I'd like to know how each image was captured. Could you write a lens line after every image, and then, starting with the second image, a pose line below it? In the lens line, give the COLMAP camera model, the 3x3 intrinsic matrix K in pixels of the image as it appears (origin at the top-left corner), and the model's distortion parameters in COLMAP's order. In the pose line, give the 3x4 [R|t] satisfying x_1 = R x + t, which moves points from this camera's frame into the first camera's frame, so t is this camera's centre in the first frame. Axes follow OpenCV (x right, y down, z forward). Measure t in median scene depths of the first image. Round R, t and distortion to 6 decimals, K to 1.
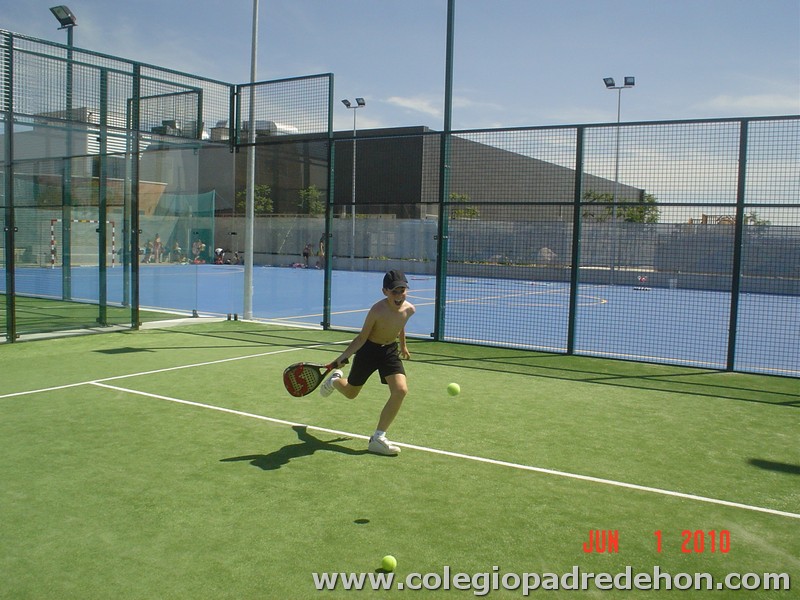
lens RADIAL K [[777.2, 0, 382.1], [0, 777.2, 302.1], [0, 0, 1]] dist [-0.134152, 0.111506]
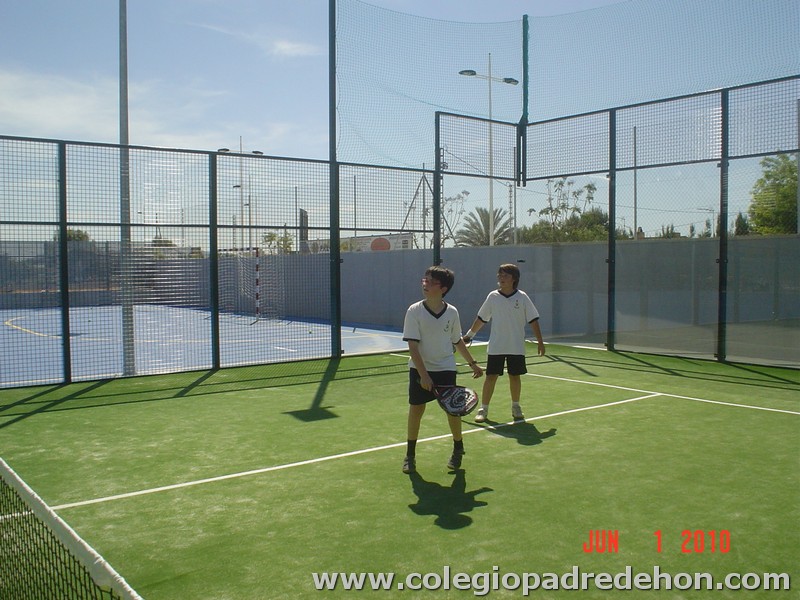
lens RADIAL K [[777.2, 0, 382.1], [0, 777.2, 302.1], [0, 0, 1]] dist [-0.134152, 0.111506]
pose [[0.334515, -0.078853, 0.939086, -0.396725], [0.095204, 0.994223, 0.049570, -0.032577], [-0.937569, 0.072823, 0.340089, 0.254058]]
